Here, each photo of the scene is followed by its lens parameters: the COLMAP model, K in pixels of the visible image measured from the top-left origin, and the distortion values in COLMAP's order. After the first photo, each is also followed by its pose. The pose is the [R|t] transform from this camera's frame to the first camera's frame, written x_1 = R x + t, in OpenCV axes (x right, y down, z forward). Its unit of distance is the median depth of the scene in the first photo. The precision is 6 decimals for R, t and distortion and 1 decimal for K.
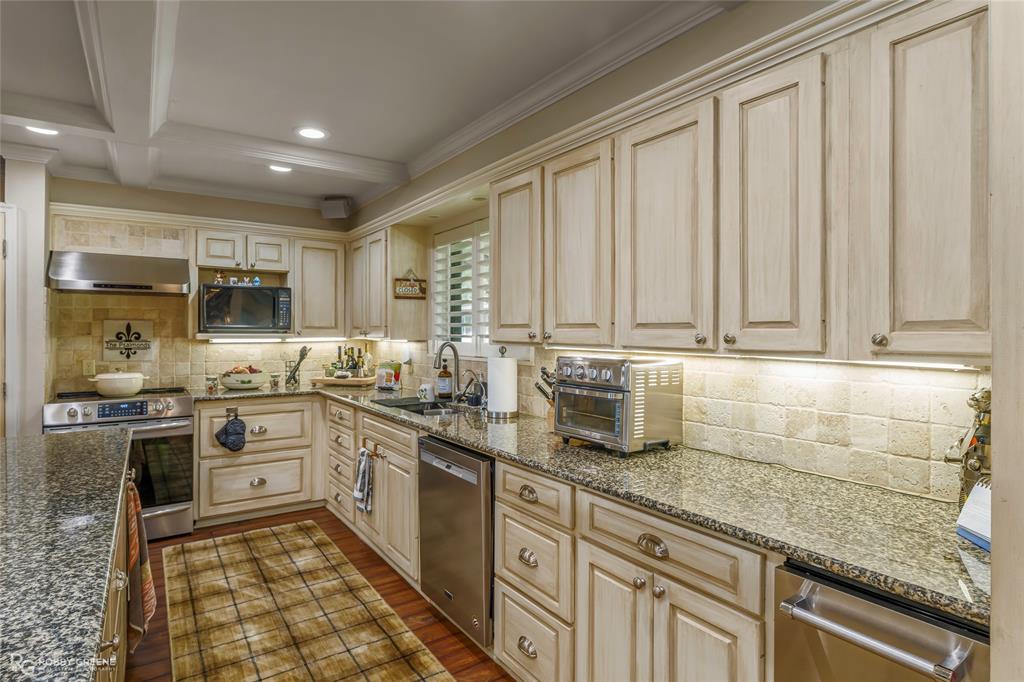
lens RADIAL K [[546.9, 0, 510.8], [0, 546.9, 333.3], [0, 0, 1]] dist [-0.001089, -0.000159]
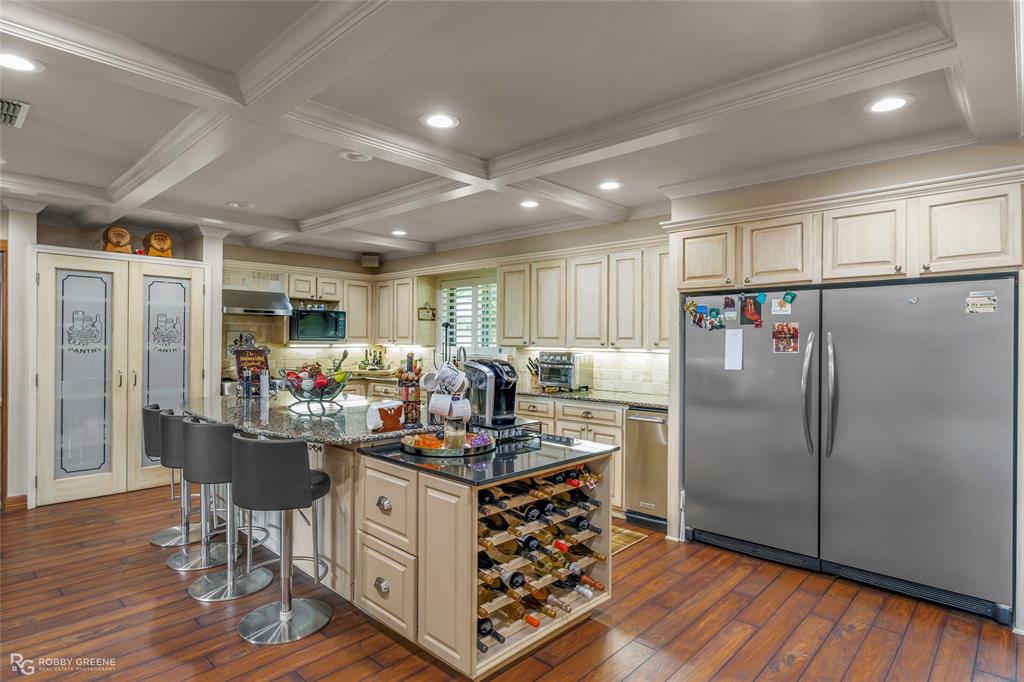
lens RADIAL K [[546.9, 0, 514.4], [0, 546.9, 342.7], [0, 0, 1]] dist [-0.001089, -0.000159]
pose [[0.976268, 0.004365, 0.216524, -0.299982], [-0.004287, 0.999990, -0.000832, 0.004665], [-0.216525, -0.000116, 0.976277, -0.698823]]
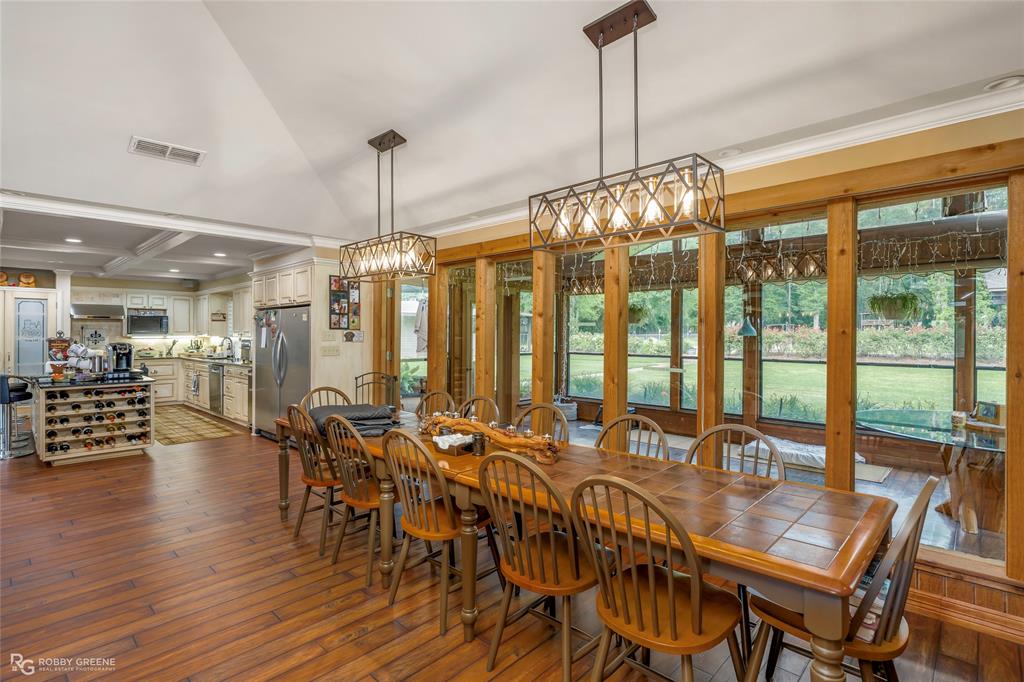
lens RADIAL K [[493.0, 0, 509.7], [0, 493.0, 334.8], [0, 0, 1]] dist [-0.003032, -0.000533]
pose [[0.977756, -0.002764, 0.209729, 0.727927], [0.002473, 0.999996, 0.001651, 0.003085], [-0.209733, -0.001095, 0.977758, -1.704173]]
